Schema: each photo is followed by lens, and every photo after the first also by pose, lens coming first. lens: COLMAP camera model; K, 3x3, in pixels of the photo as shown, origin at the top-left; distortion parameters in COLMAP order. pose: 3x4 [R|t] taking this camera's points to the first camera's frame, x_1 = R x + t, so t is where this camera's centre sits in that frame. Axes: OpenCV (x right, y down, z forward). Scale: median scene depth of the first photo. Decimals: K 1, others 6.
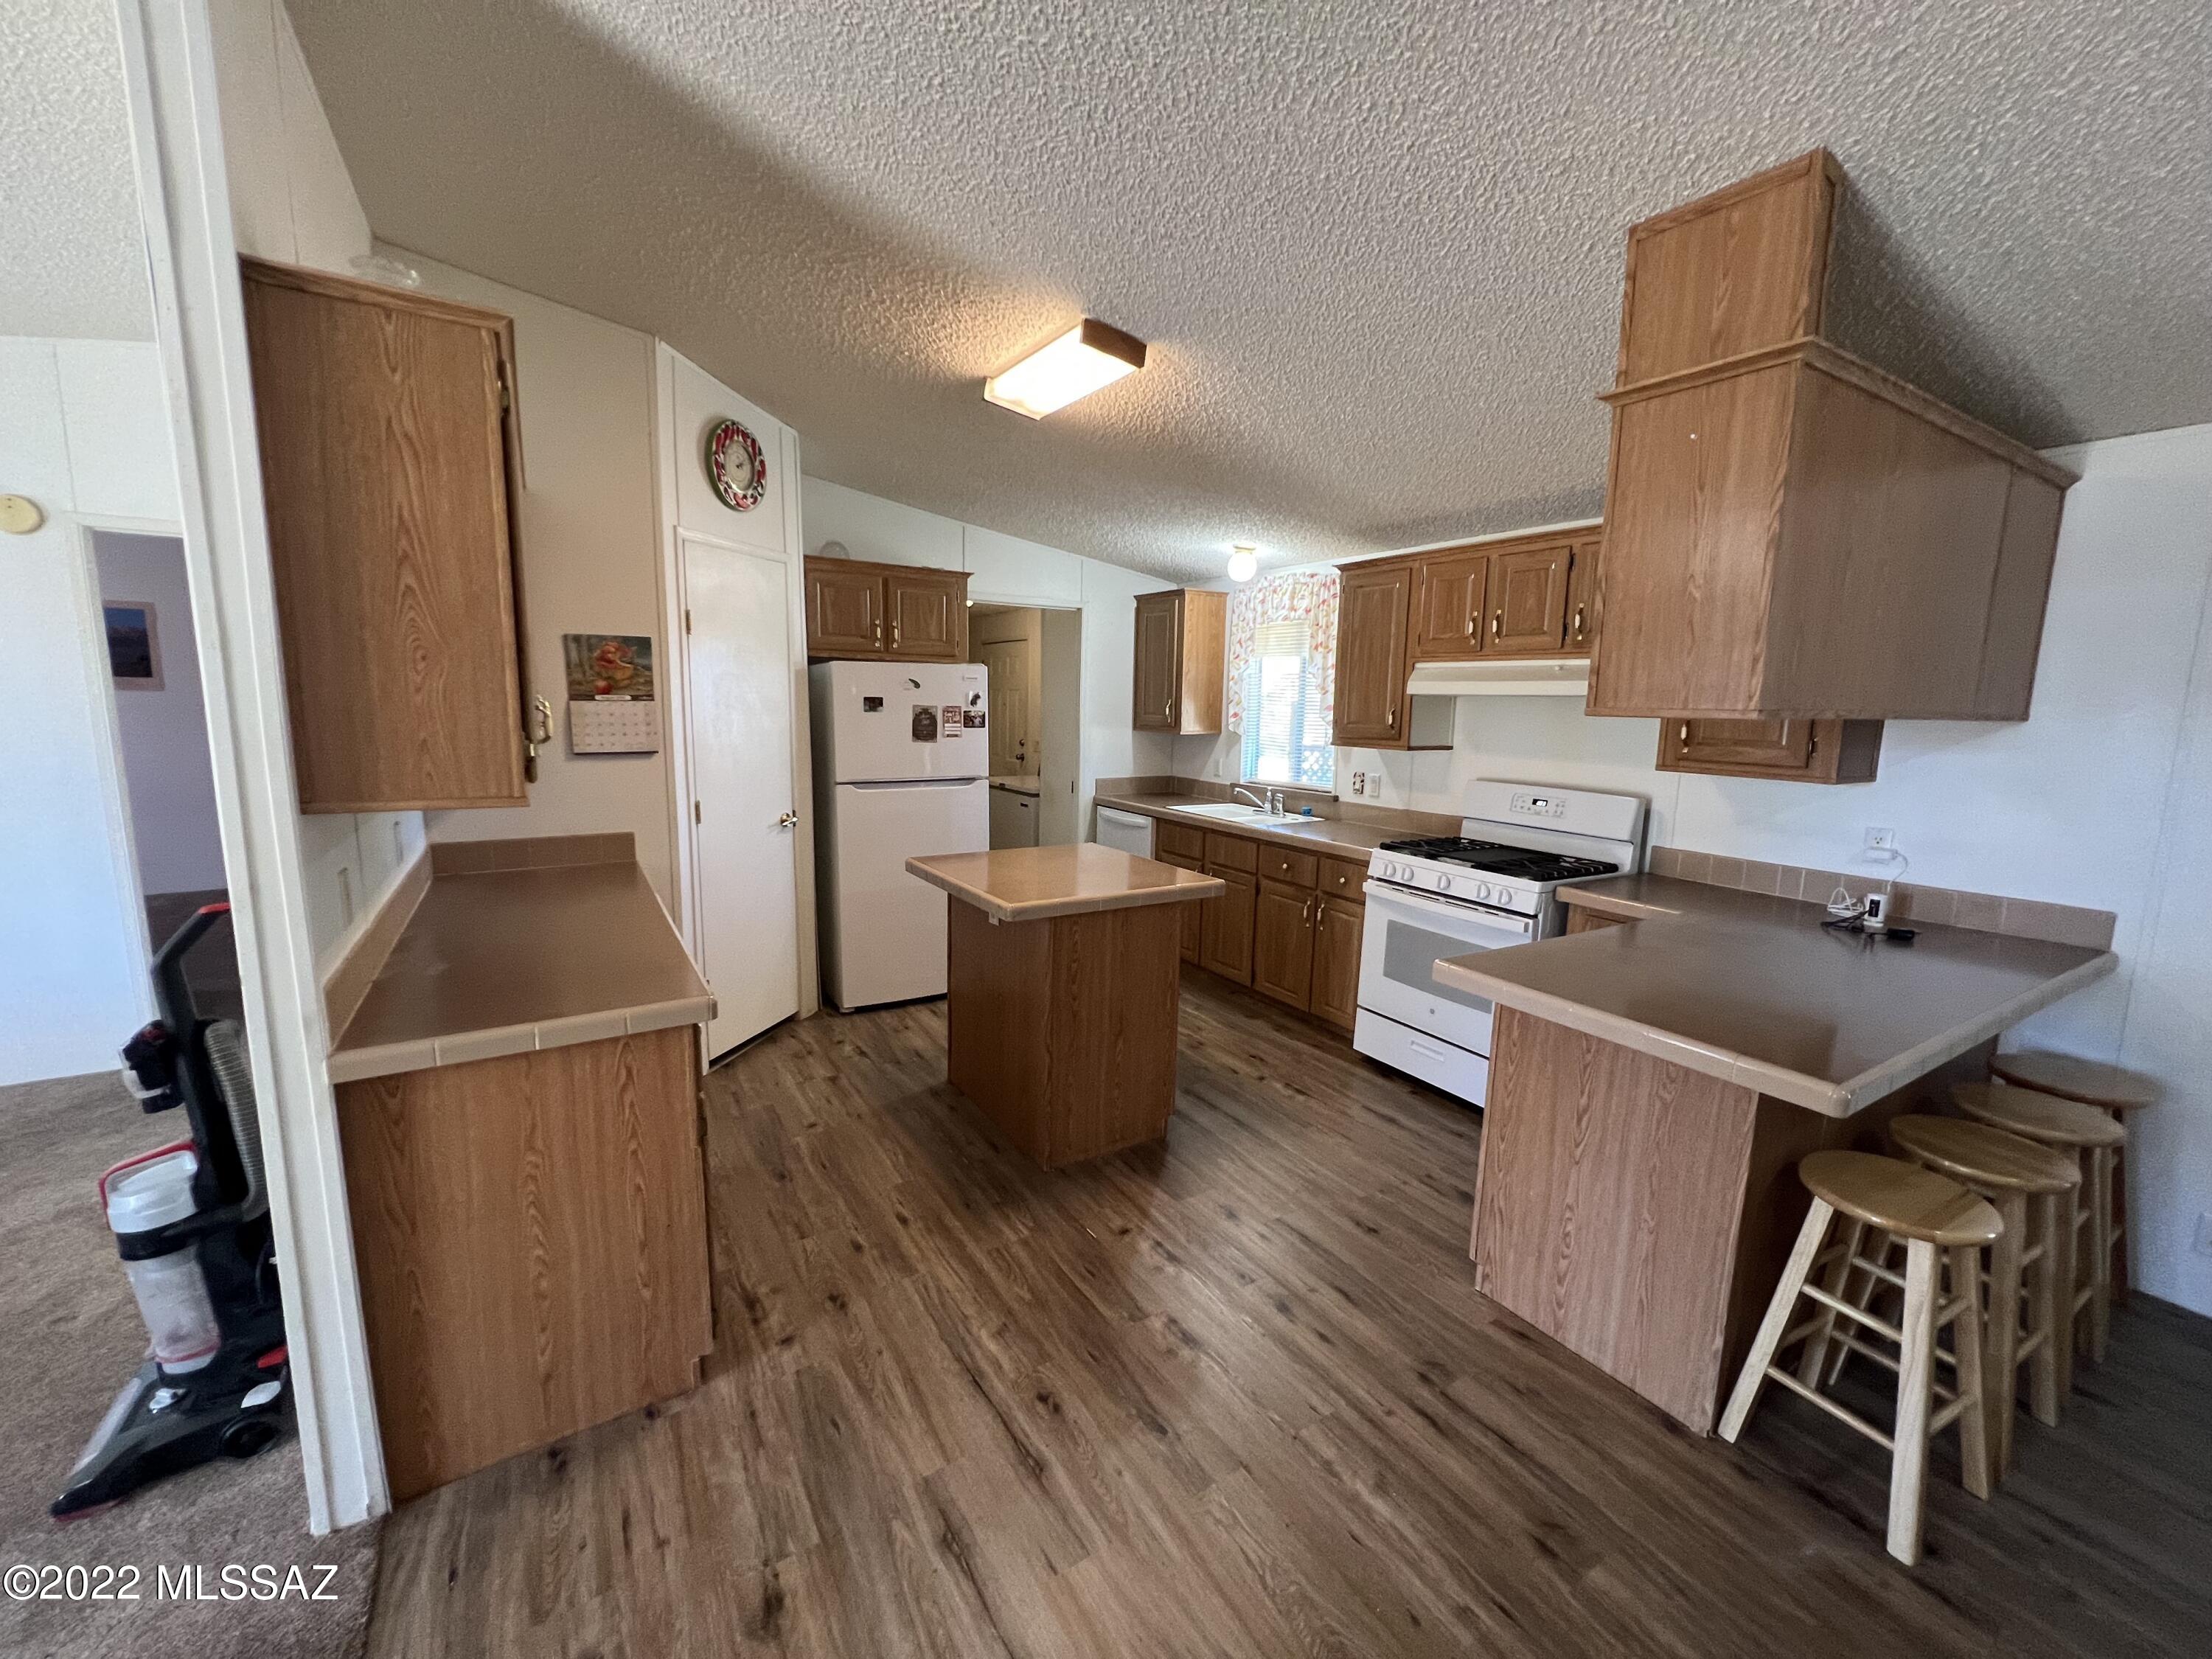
lens RADIAL K [[896.2, 0, 1107.6], [0, 896.2, 832.9], [0, 0, 1]] dist [0.000517, 0.001400]
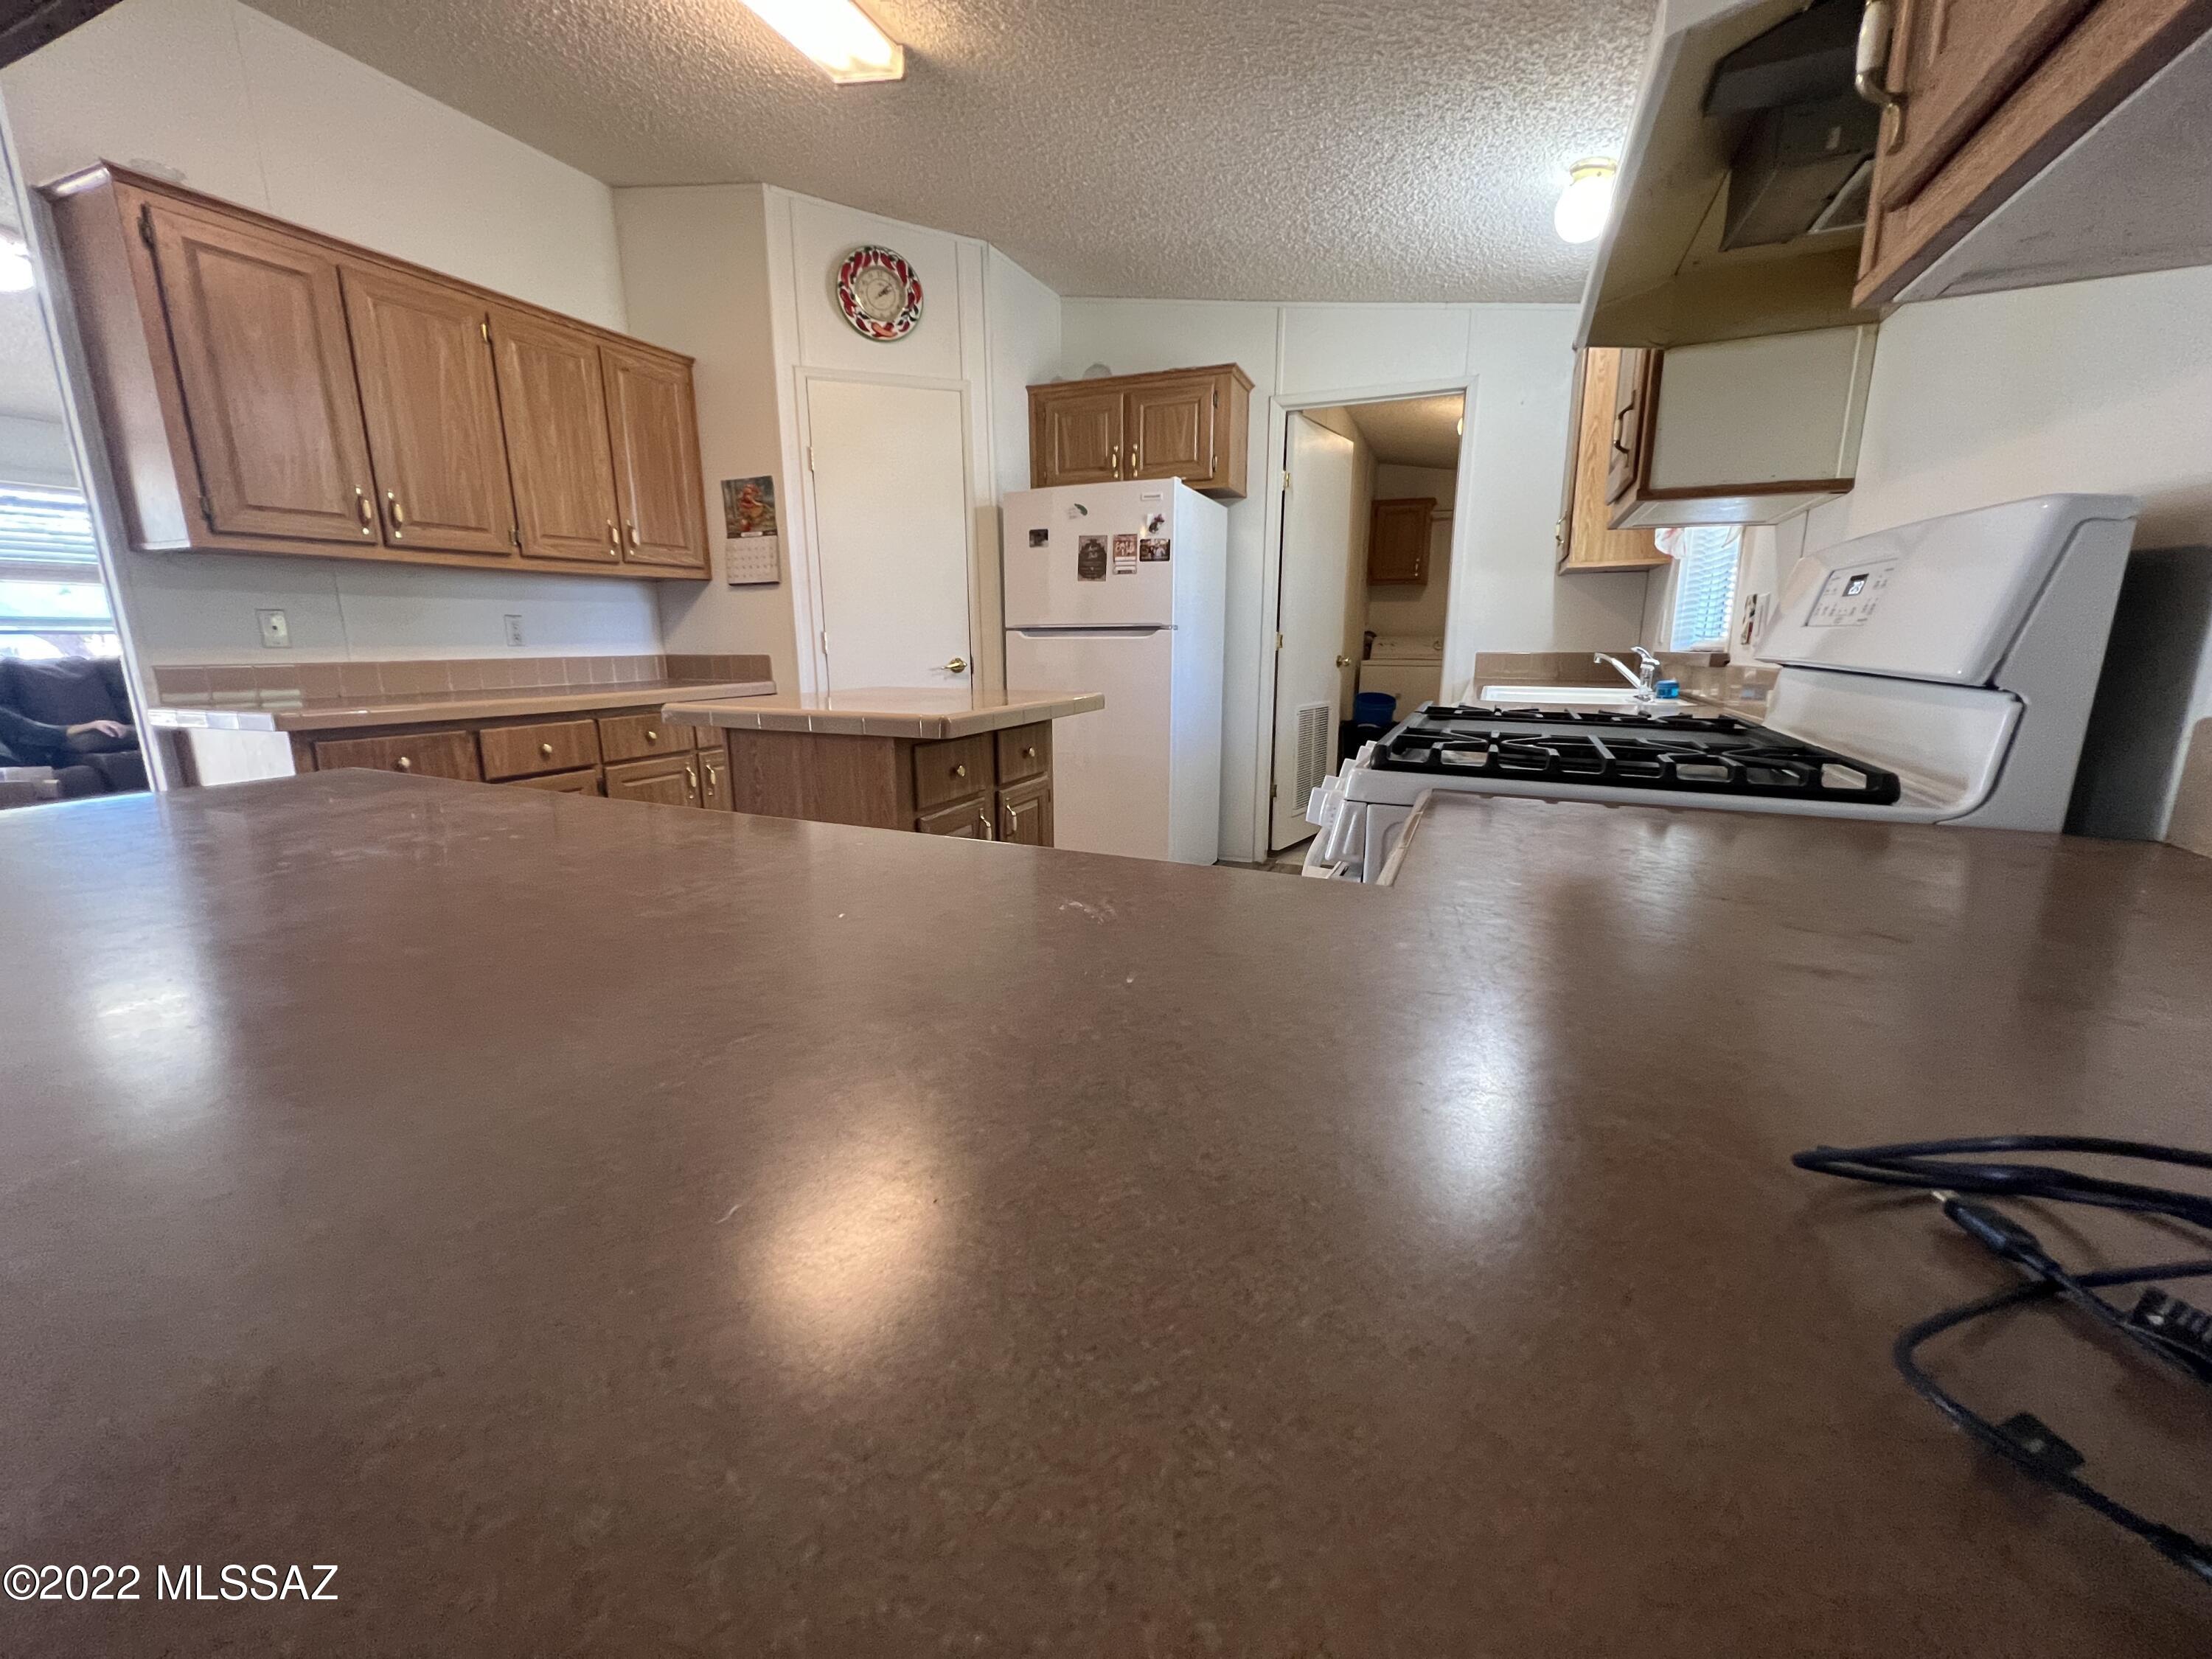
lens RADIAL K [[896.2, 0, 1103.8], [0, 896.2, 822.3], [0, 0, 1]] dist [0.000517, 0.001400]
pose [[0.569441, 0.145099, -0.809125, 0.601816], [-0.110915, 0.988859, 0.099272, 0.043957], [0.814515, 0.033215, 0.579191, 0.626171]]
